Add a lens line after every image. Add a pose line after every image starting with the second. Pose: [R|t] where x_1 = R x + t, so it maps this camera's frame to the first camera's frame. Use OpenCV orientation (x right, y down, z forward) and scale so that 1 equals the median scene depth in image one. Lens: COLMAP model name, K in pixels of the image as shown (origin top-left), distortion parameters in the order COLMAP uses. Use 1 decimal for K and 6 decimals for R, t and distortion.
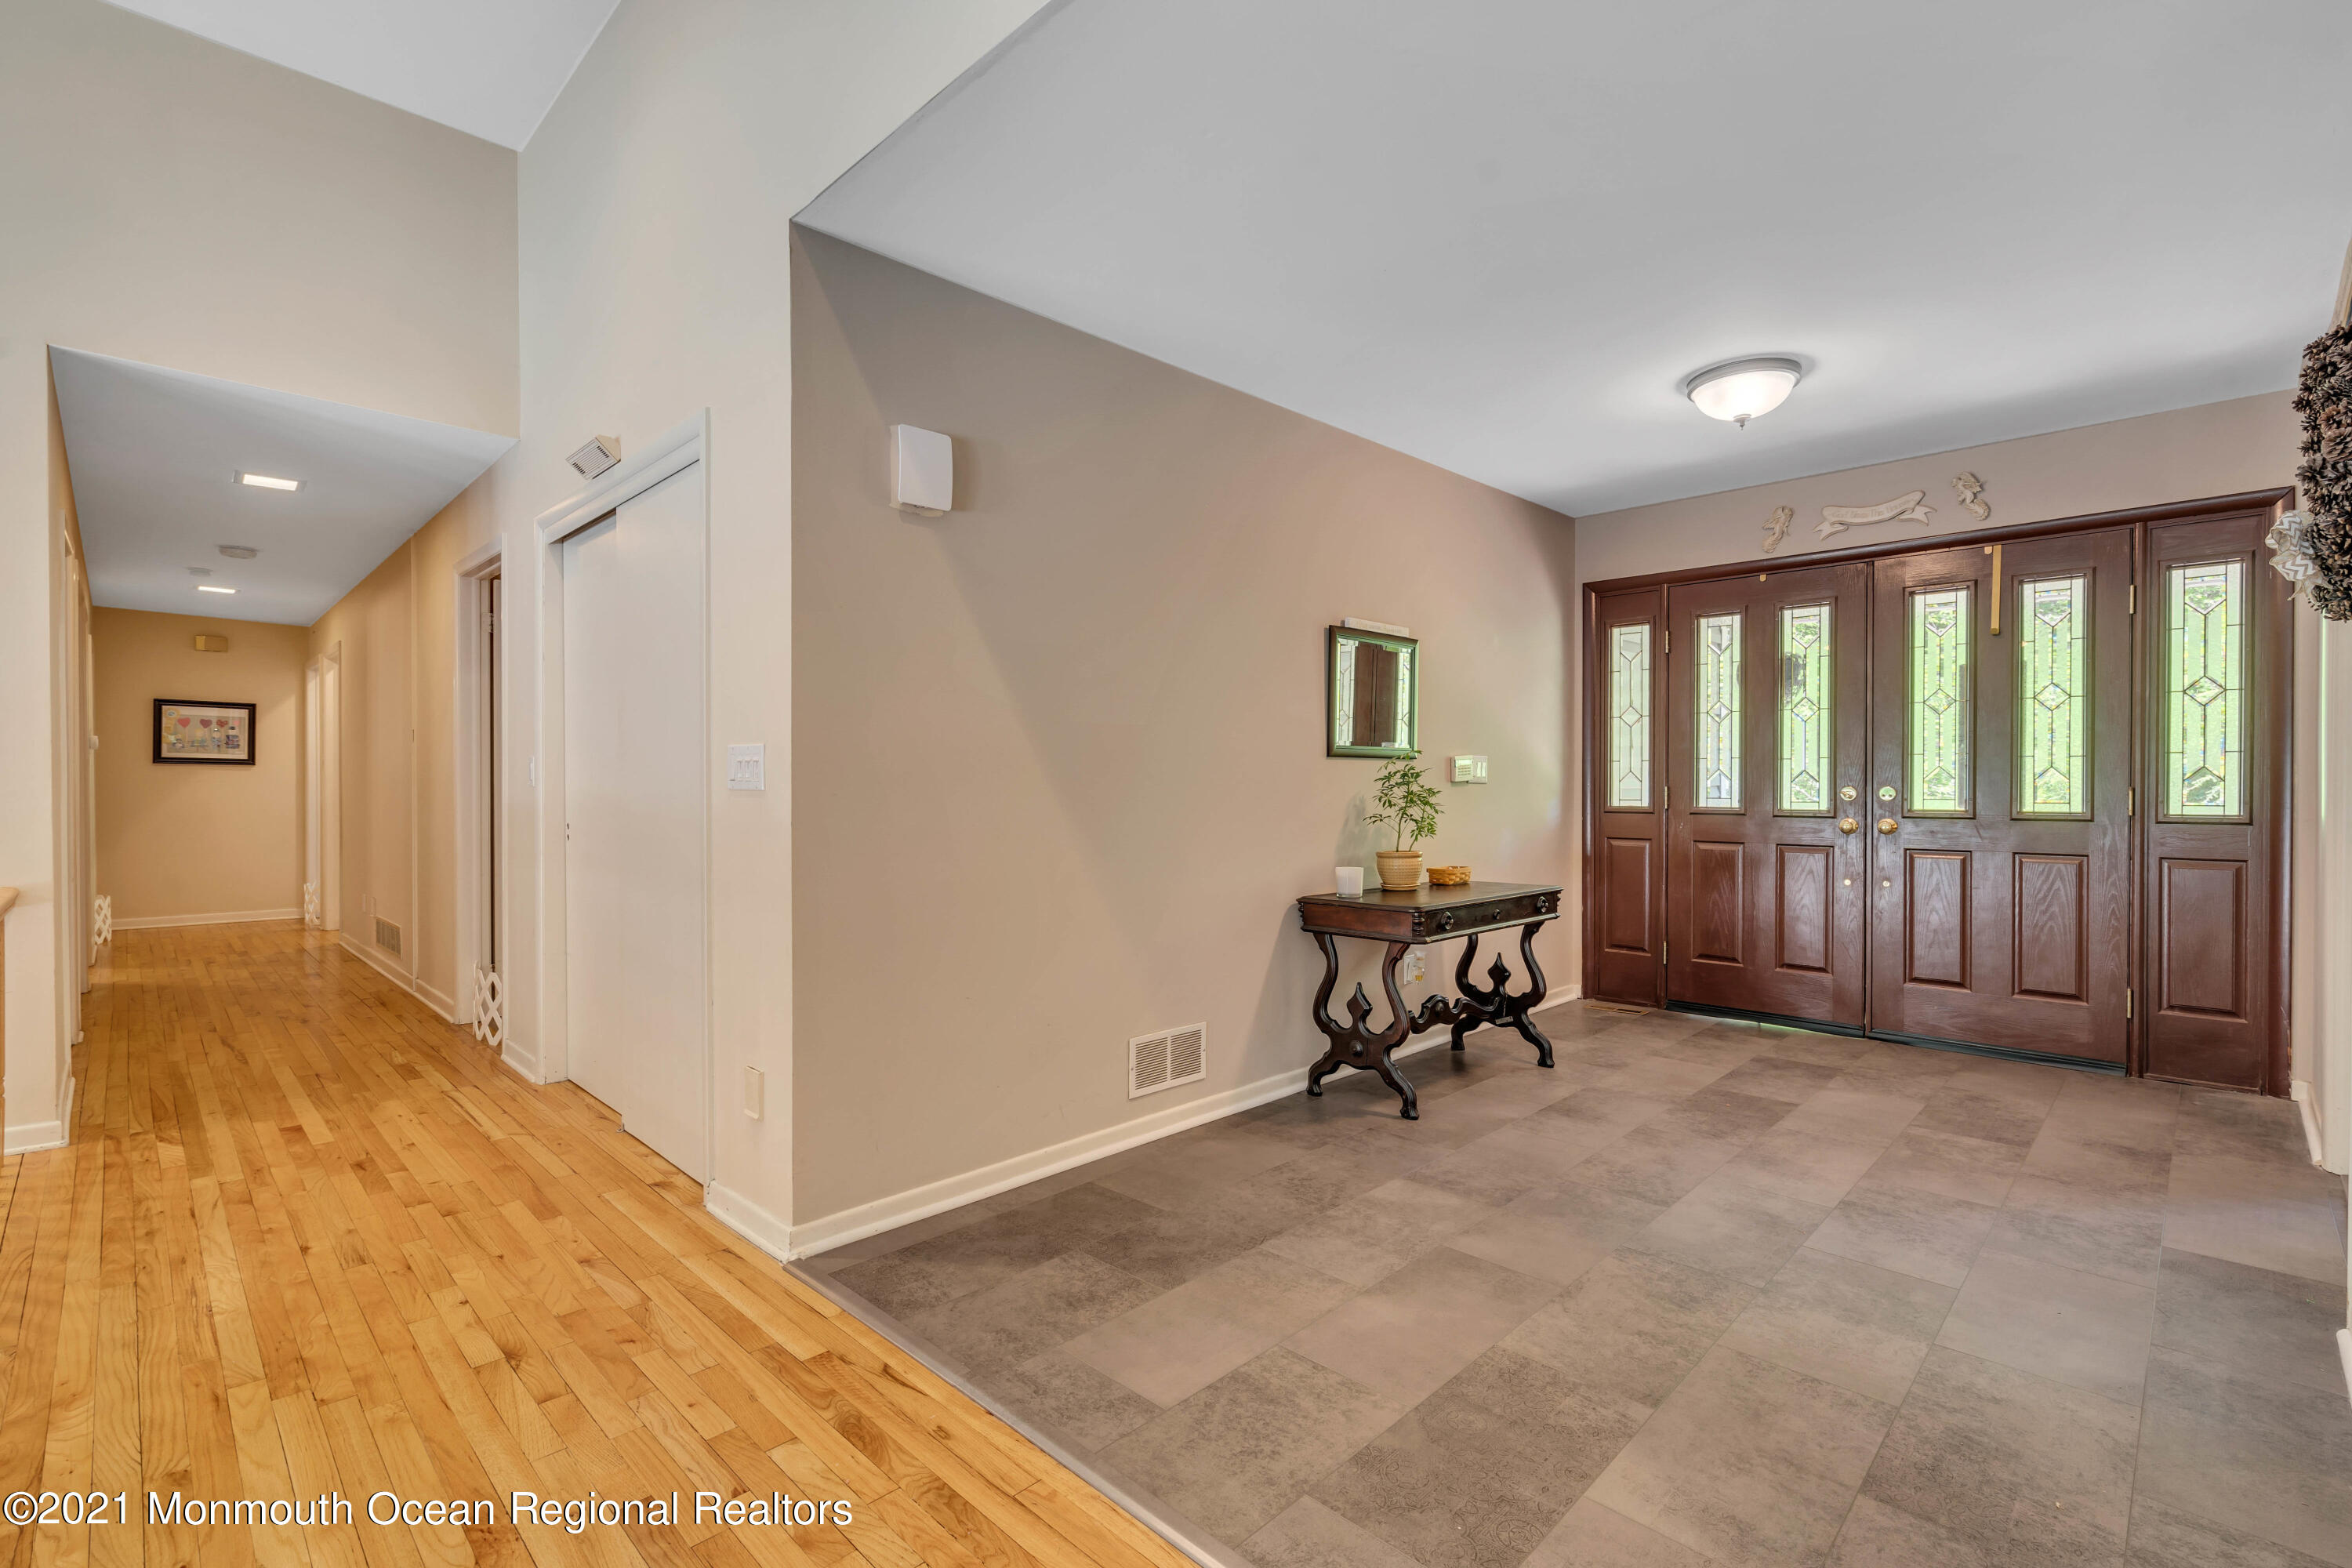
lens RADIAL K [[1063.9, 0, 1164.7], [0, 1063.9, 786.2], [0, 0, 1]] dist [-0.008763, 0.004560]
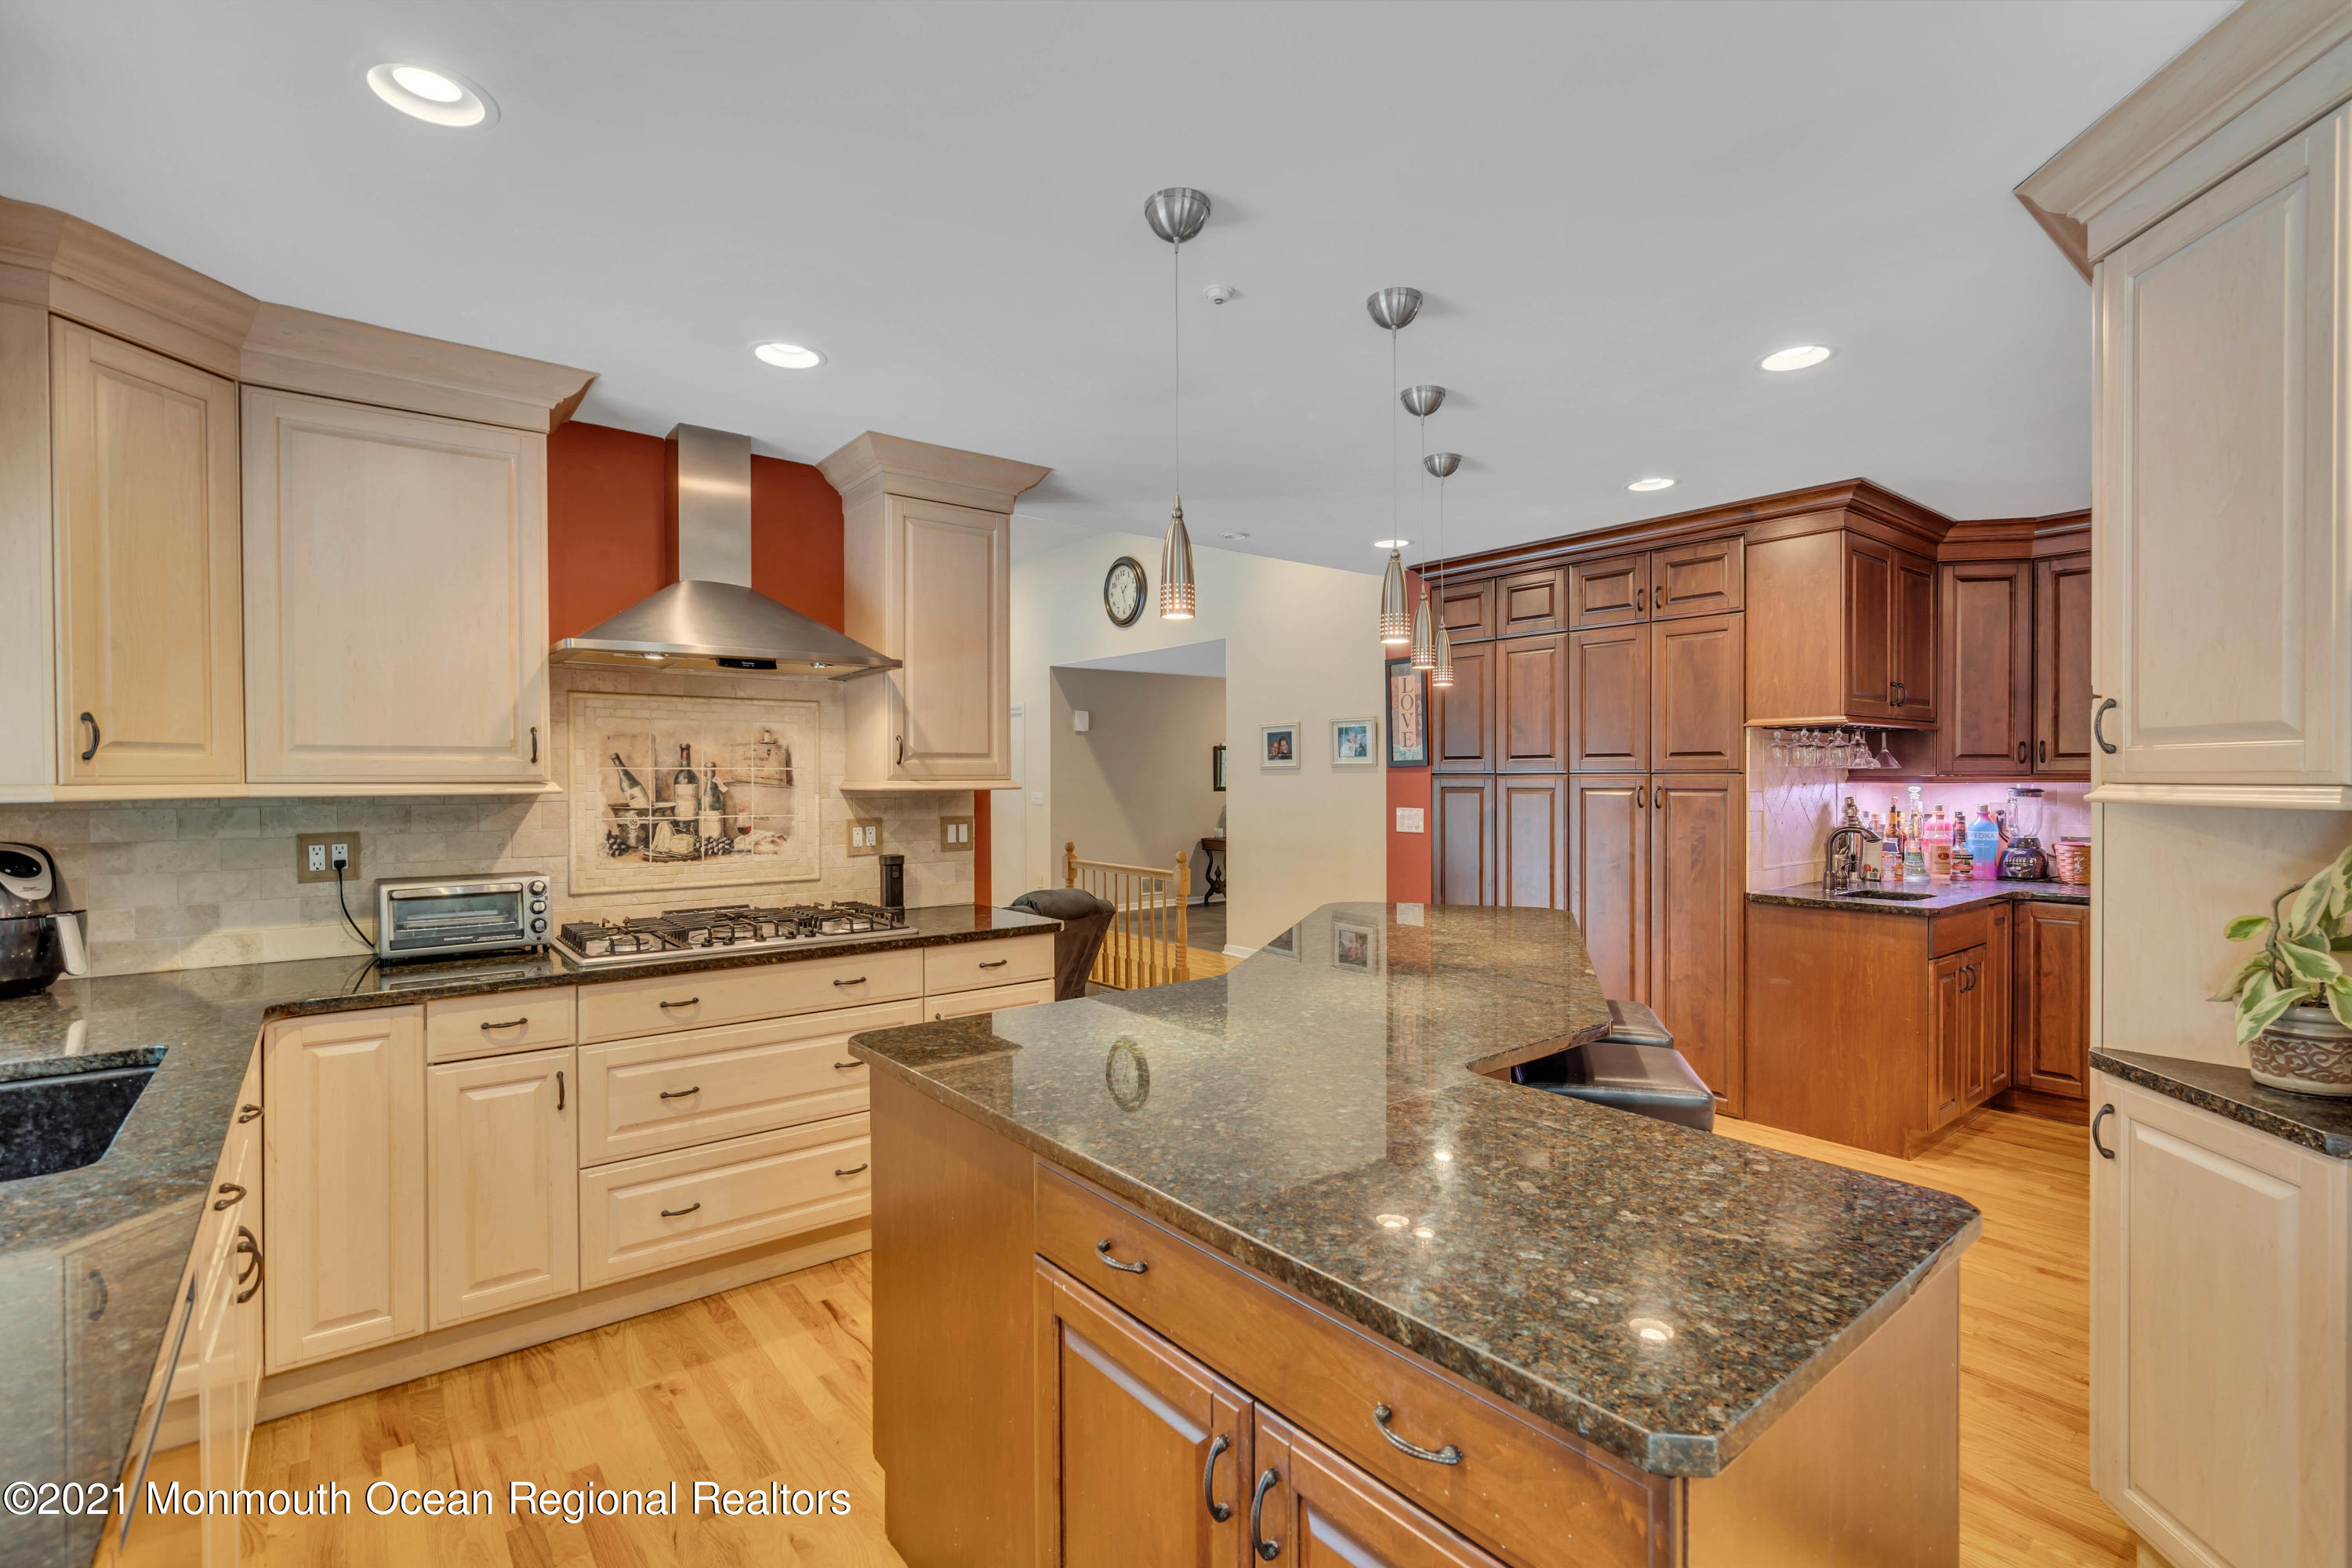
lens RADIAL K [[1063.9, 0, 1169.7], [0, 1063.9, 787.4], [0, 0, 1]] dist [-0.008763, 0.004560]
pose [[0.993294, 0.000270, -0.115614, 0.336882], [0.000462, 0.999980, 0.006307, -0.051129], [0.115614, -0.006318, 0.993274, -1.750482]]
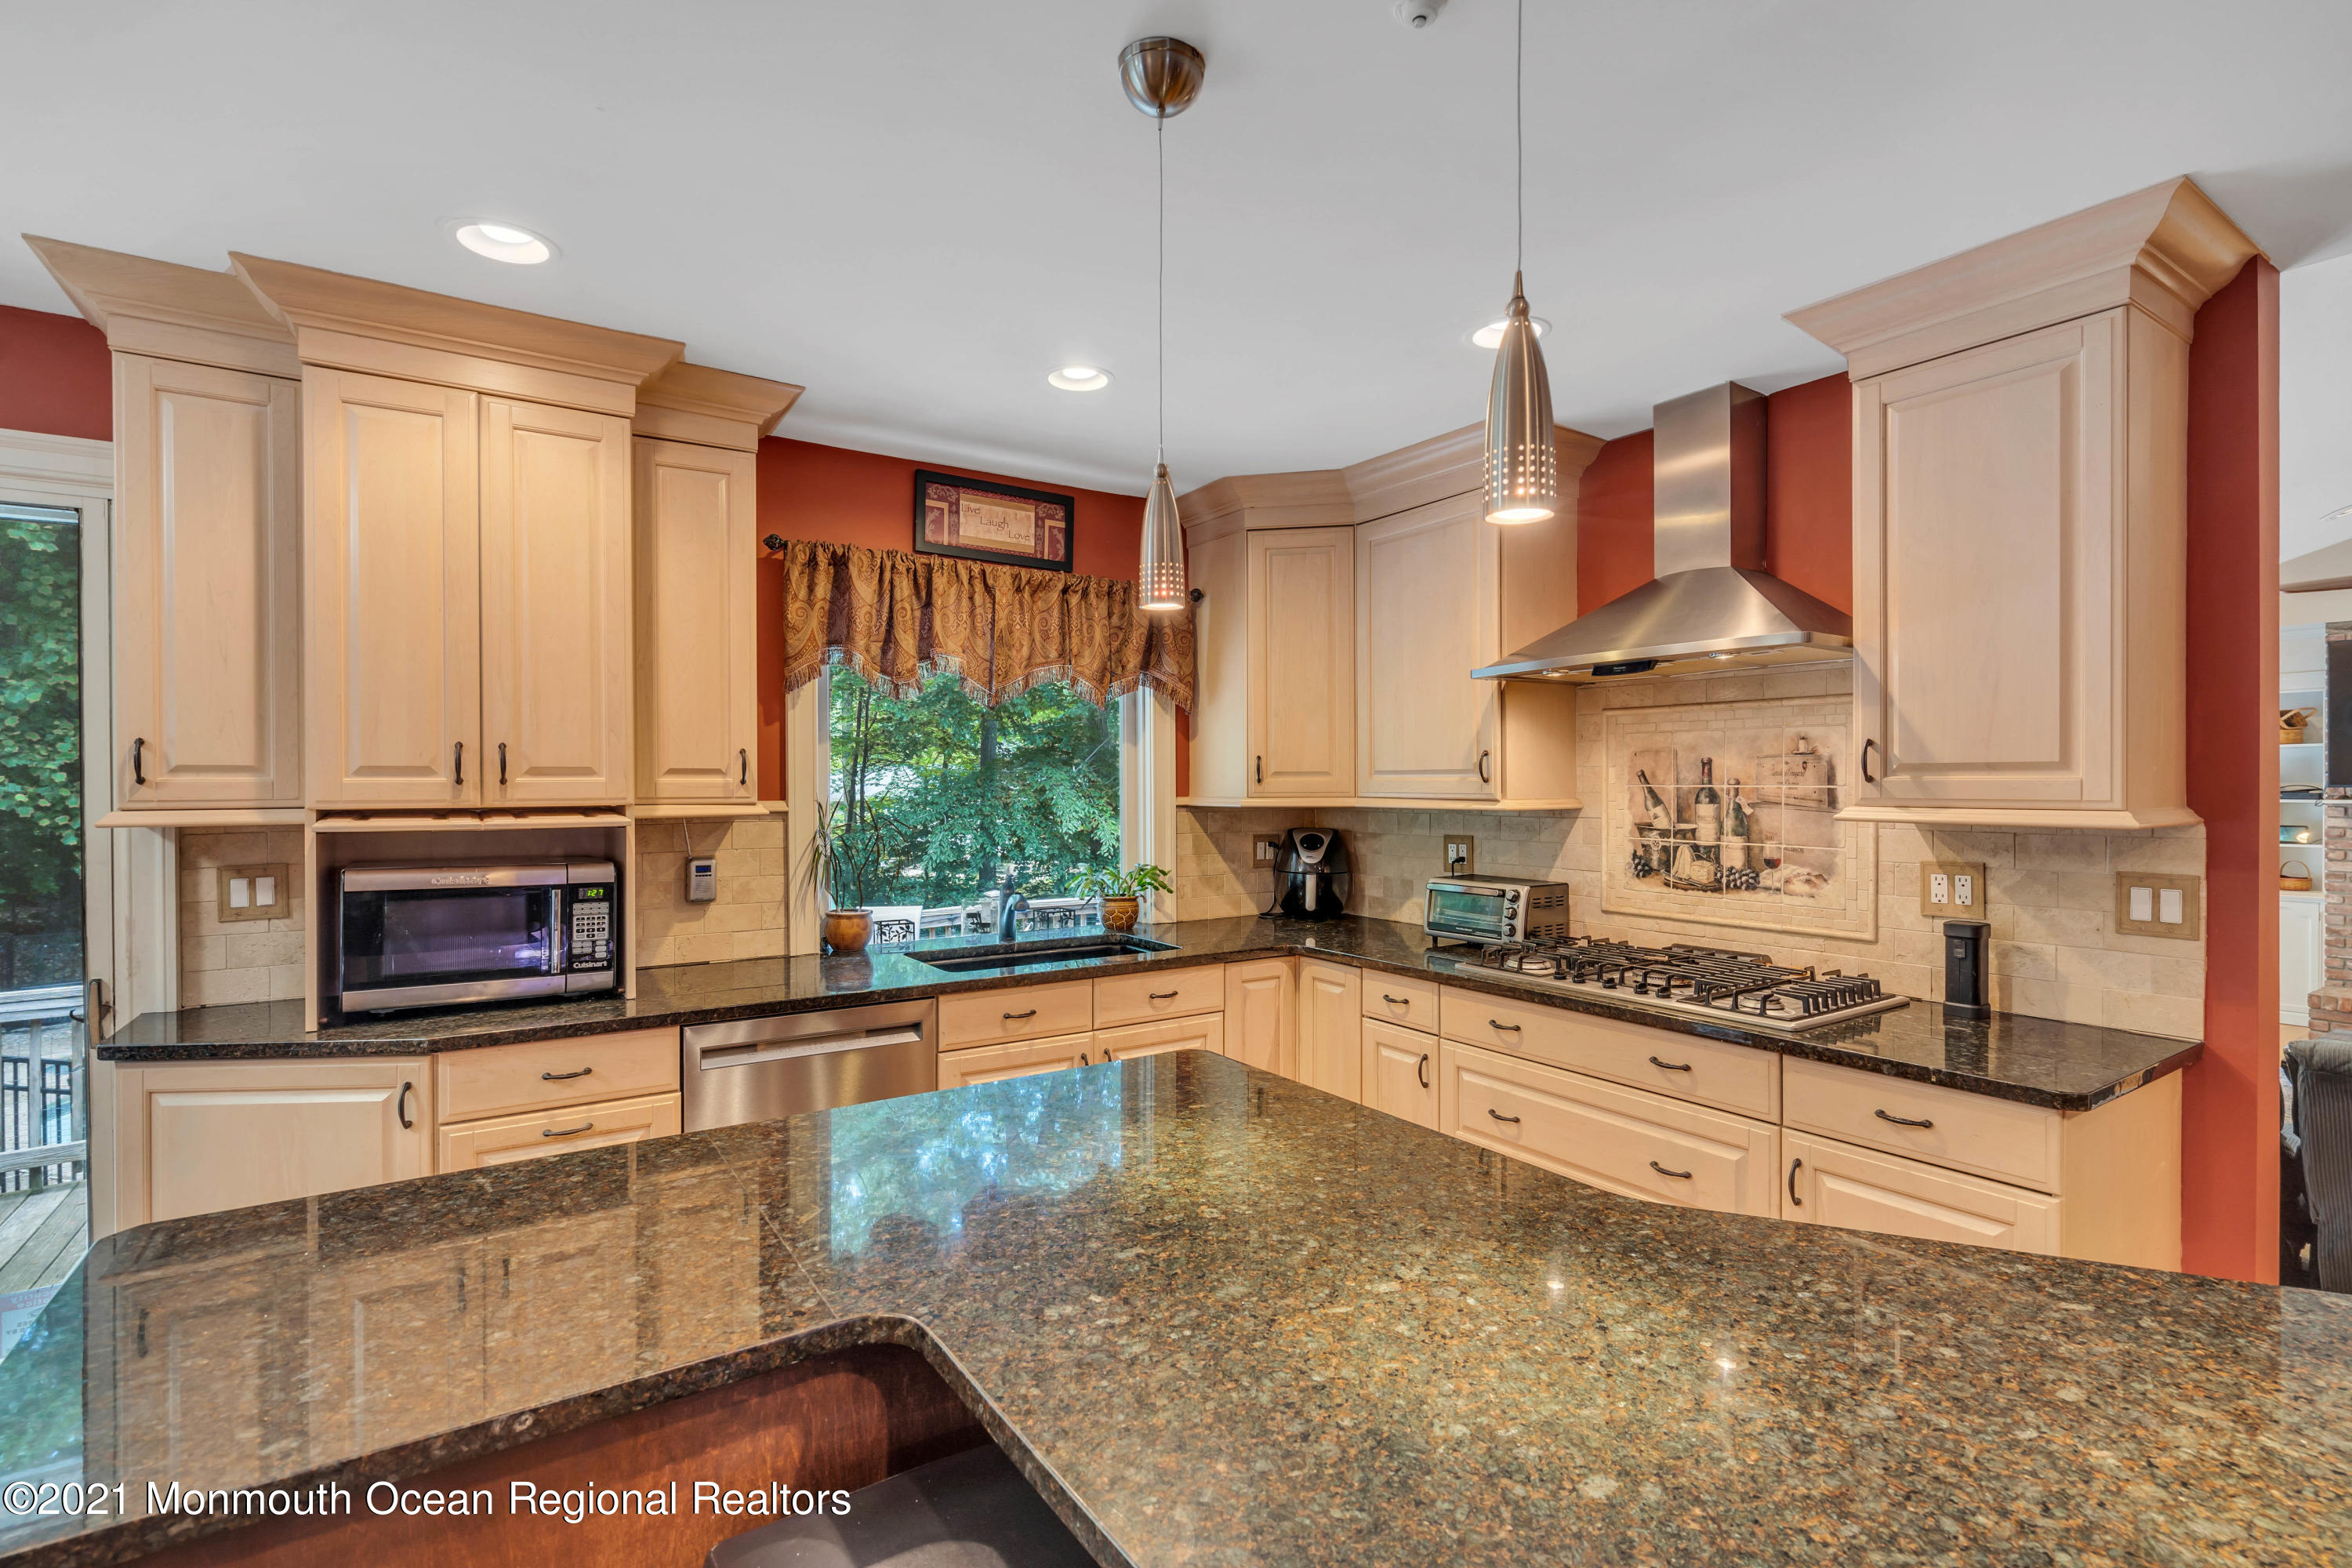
lens RADIAL K [[1063.9, 0, 1173.4], [0, 1063.9, 791.3], [0, 0, 1]] dist [-0.008763, 0.004560]
pose [[-0.192909, 0.013126, -0.981129, 0.626197], [-0.001053, 0.999907, 0.013584, -0.065712], [0.981216, 0.003654, -0.192877, -1.229905]]
